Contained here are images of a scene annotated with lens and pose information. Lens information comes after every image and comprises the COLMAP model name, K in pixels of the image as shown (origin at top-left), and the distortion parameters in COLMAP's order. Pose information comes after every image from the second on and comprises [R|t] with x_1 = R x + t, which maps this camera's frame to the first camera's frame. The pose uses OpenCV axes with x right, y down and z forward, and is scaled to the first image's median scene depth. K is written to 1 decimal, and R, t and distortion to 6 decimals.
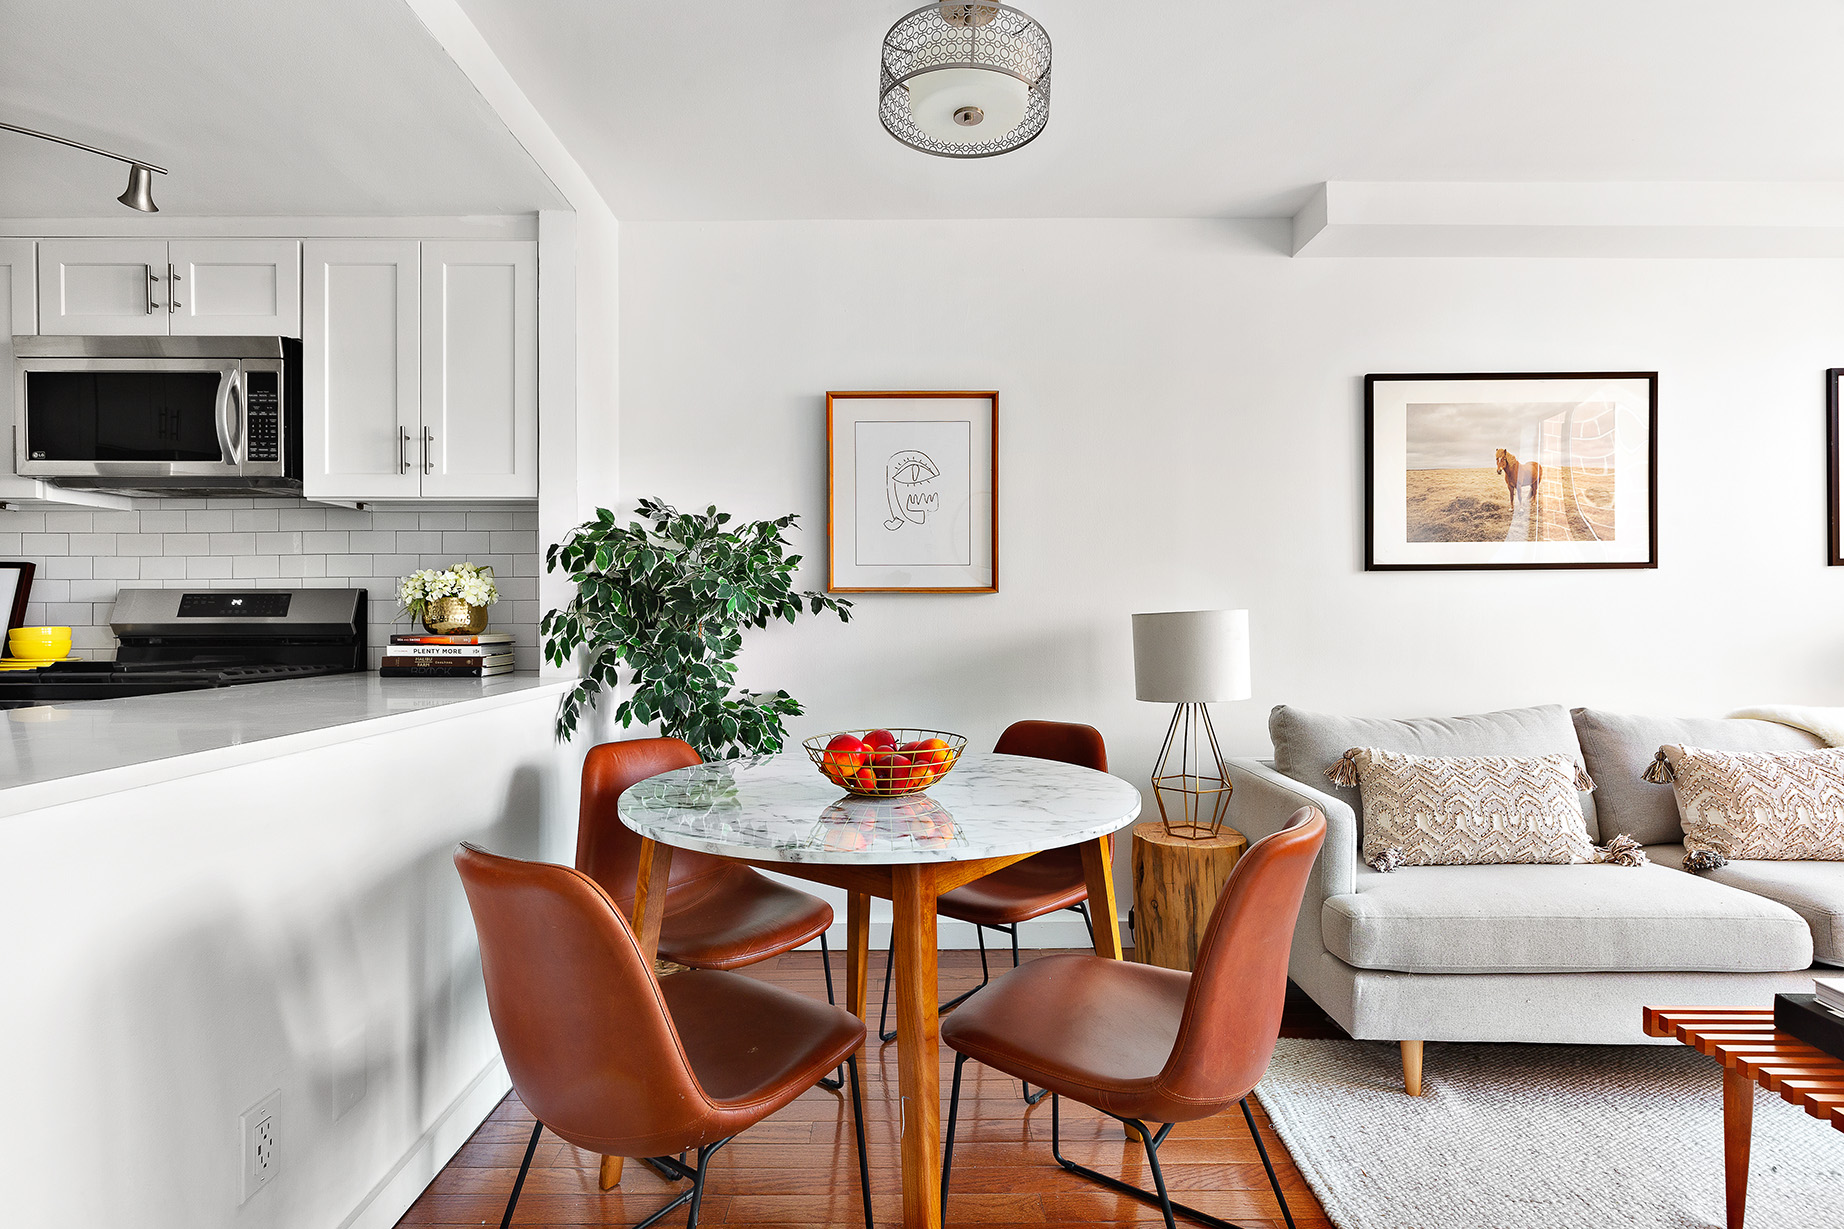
lens RADIAL K [[875.3, 0, 897.0], [0, 875.3, 617.6], [0, 0, 1]] dist [-0.008802, 0.001401]
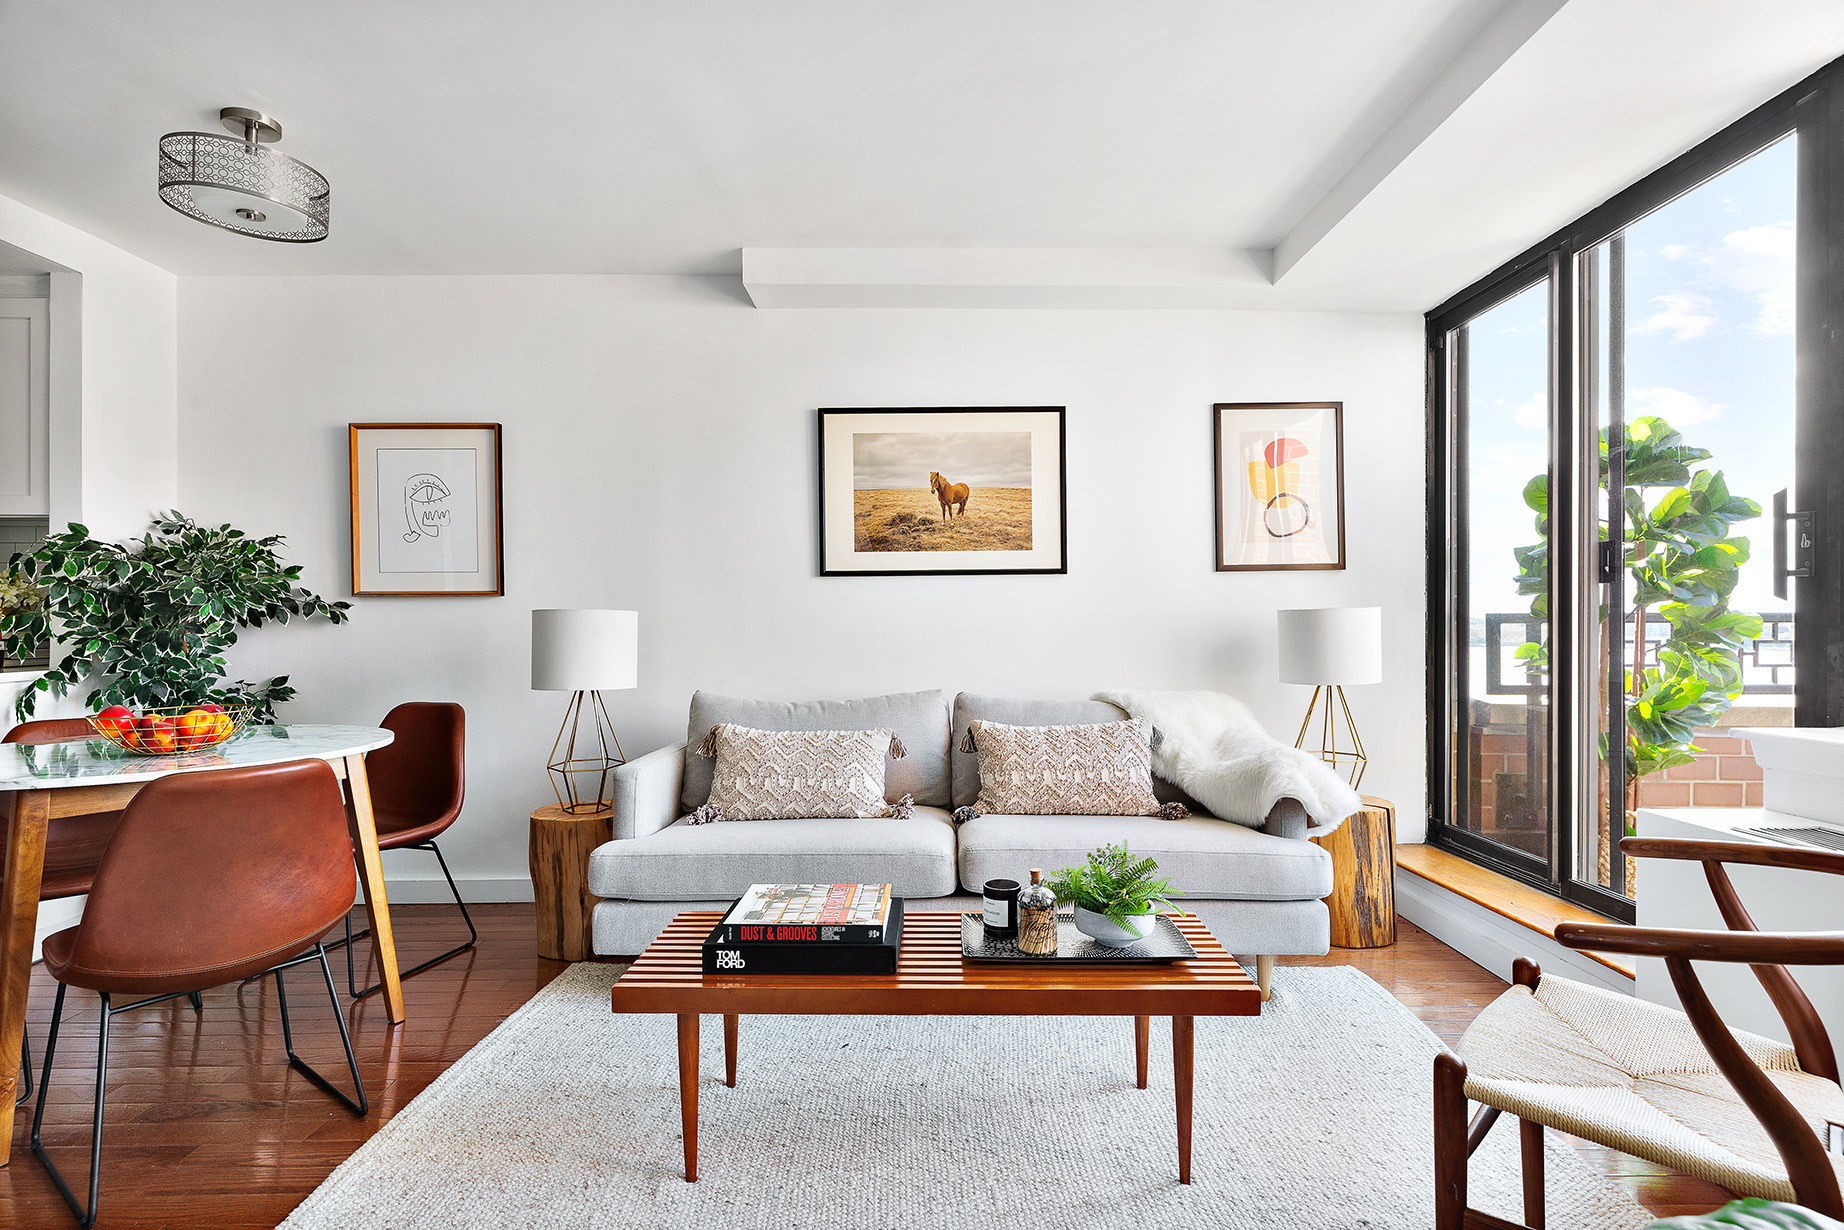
lens RADIAL K [[875.3, 0, 916.4], [0, 875.3, 615.4], [0, 0, 1]] dist [-0.008802, 0.001401]
pose [[0.999693, -0.003916, 0.024456, 0.725522], [0.004228, 0.999910, -0.012735, 0.015306], [-0.024404, 0.012834, 0.999620, -0.191846]]
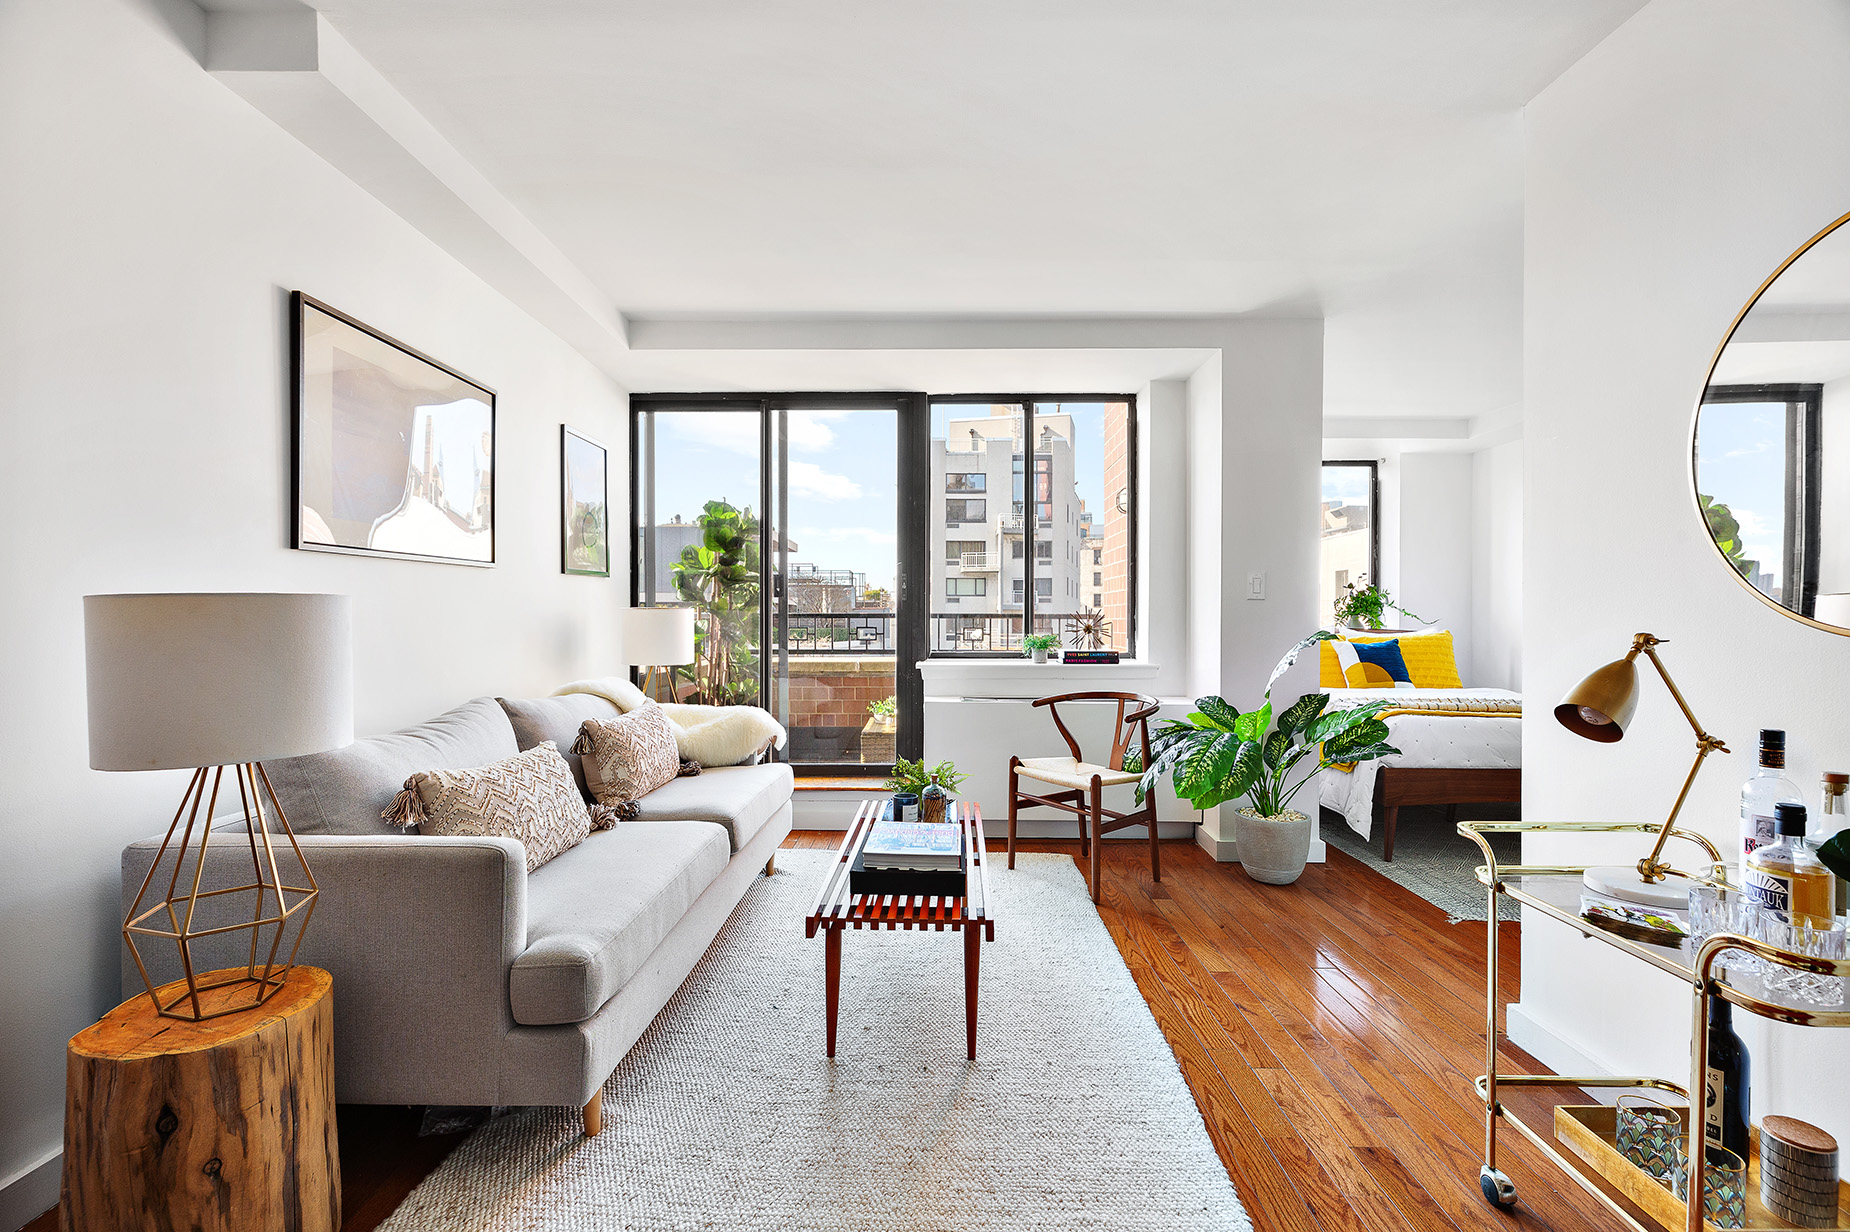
lens RADIAL K [[830.4, 0, 919.9], [0, 830.4, 621.3], [0, 0, 1]] dist [0.008471, -0.001420]
pose [[0.003290, -0.007000, 0.999970, -0.215404], [-0.002092, 0.999973, 0.007007, 0.003948], [-0.999992, -0.002115, 0.003275, 0.512617]]
